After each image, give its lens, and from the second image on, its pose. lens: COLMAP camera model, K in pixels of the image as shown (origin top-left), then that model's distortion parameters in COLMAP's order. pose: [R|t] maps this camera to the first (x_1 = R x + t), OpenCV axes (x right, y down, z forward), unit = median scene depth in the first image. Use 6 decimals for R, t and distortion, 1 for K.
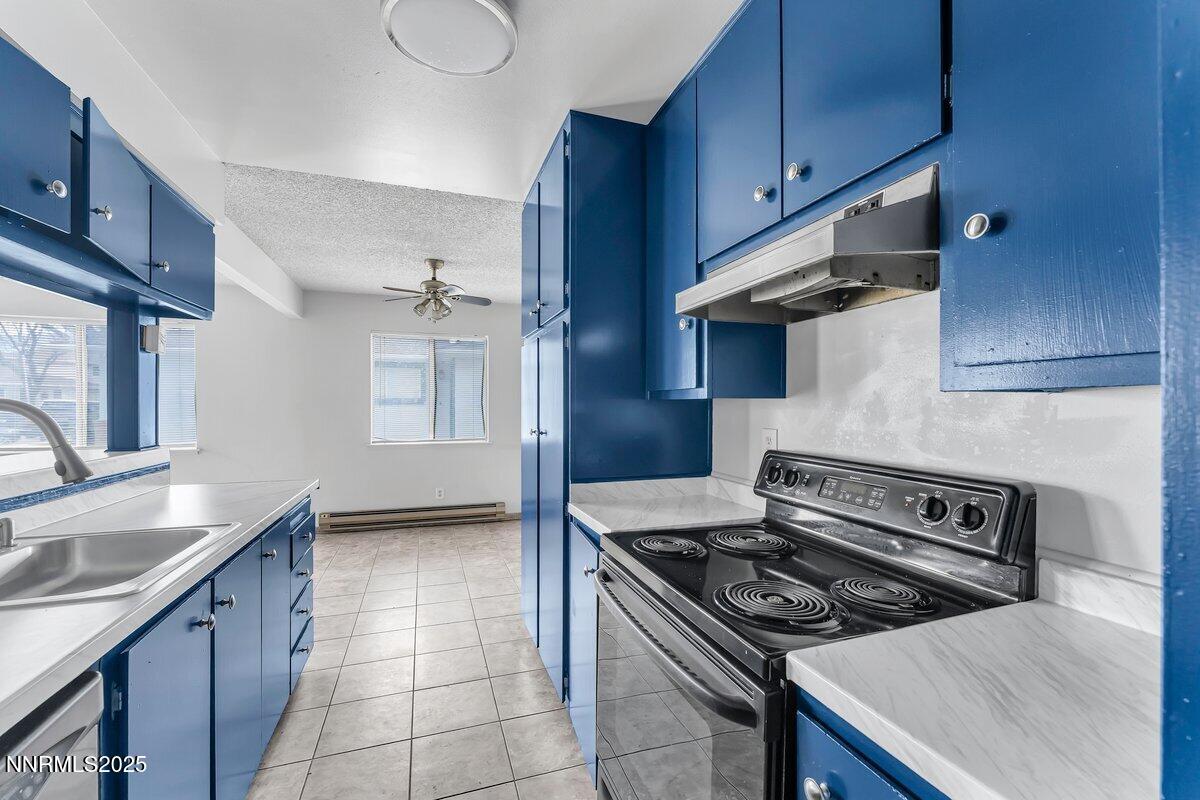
lens RADIAL K [[491.9, 0, 596.5], [0, 491.9, 408.1], [0, 0, 1]] dist [-0.001578, -0.000151]
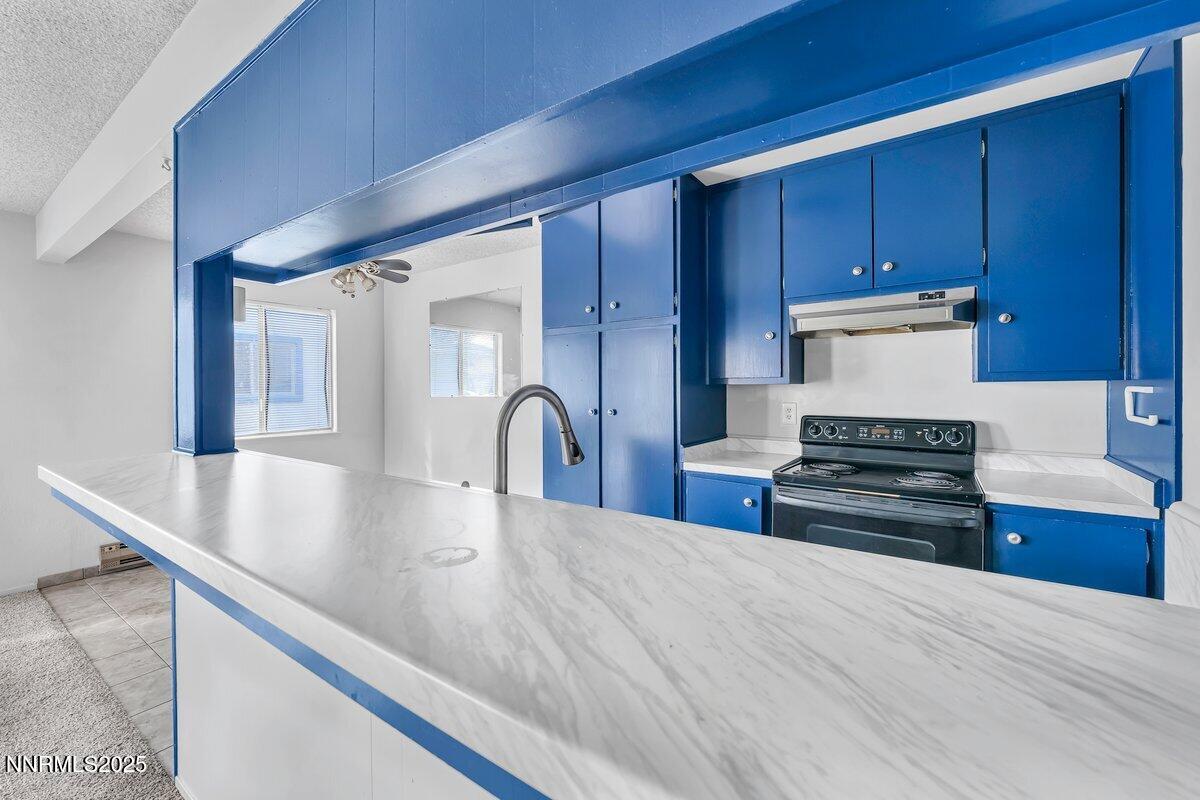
lens RADIAL K [[485.7, 0, 597.1], [0, 485.7, 388.4], [0, 0, 1]] dist [0.000562, 0.000124]
pose [[0.816152, -0.005523, 0.577810, -0.844470], [0.008597, 0.999960, -0.002585, -0.004678], [-0.577773, 0.007078, 0.816167, 0.053316]]
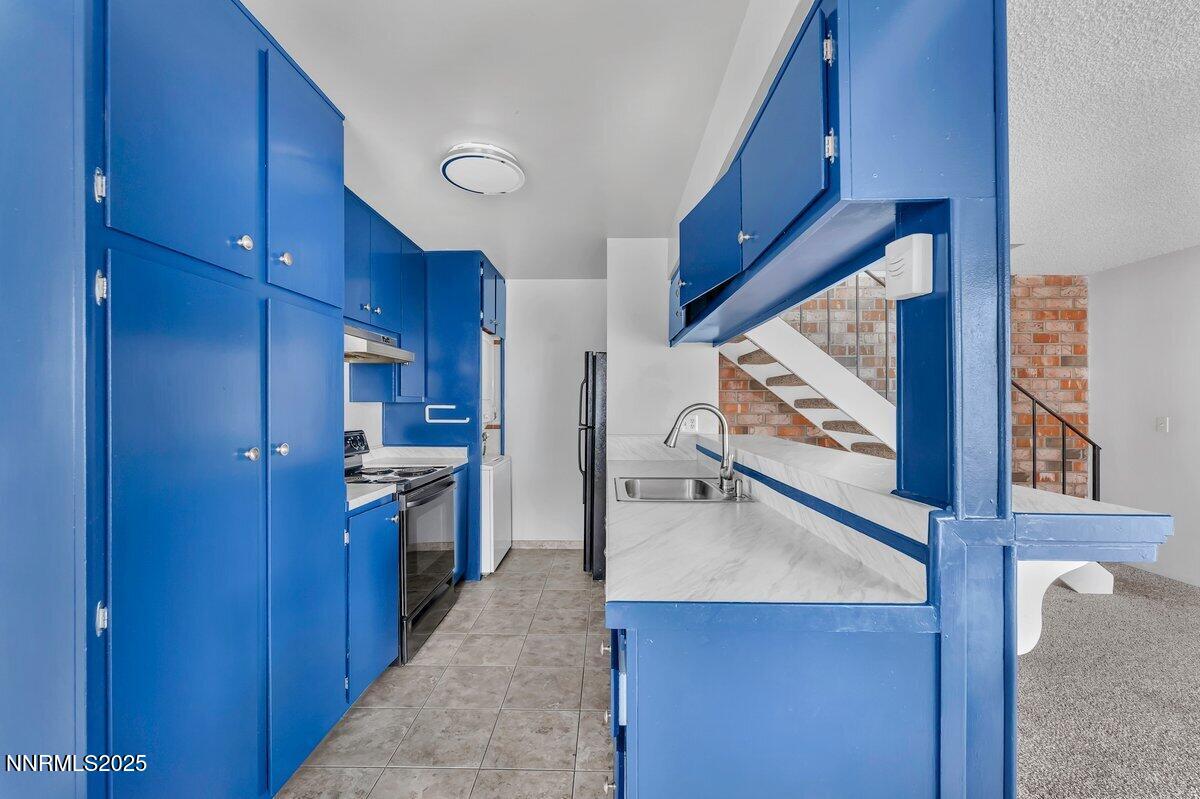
lens RADIAL K [[487.3, 0, 596.5], [0, 487.3, 406.3], [0, 0, 1]] dist [-0.002751, -0.000410]
pose [[-0.935378, -0.003006, 0.353635, -0.766020], [0.000773, 0.999944, 0.010545, -0.015556], [-0.353647, 0.010137, -0.935324, 1.490827]]
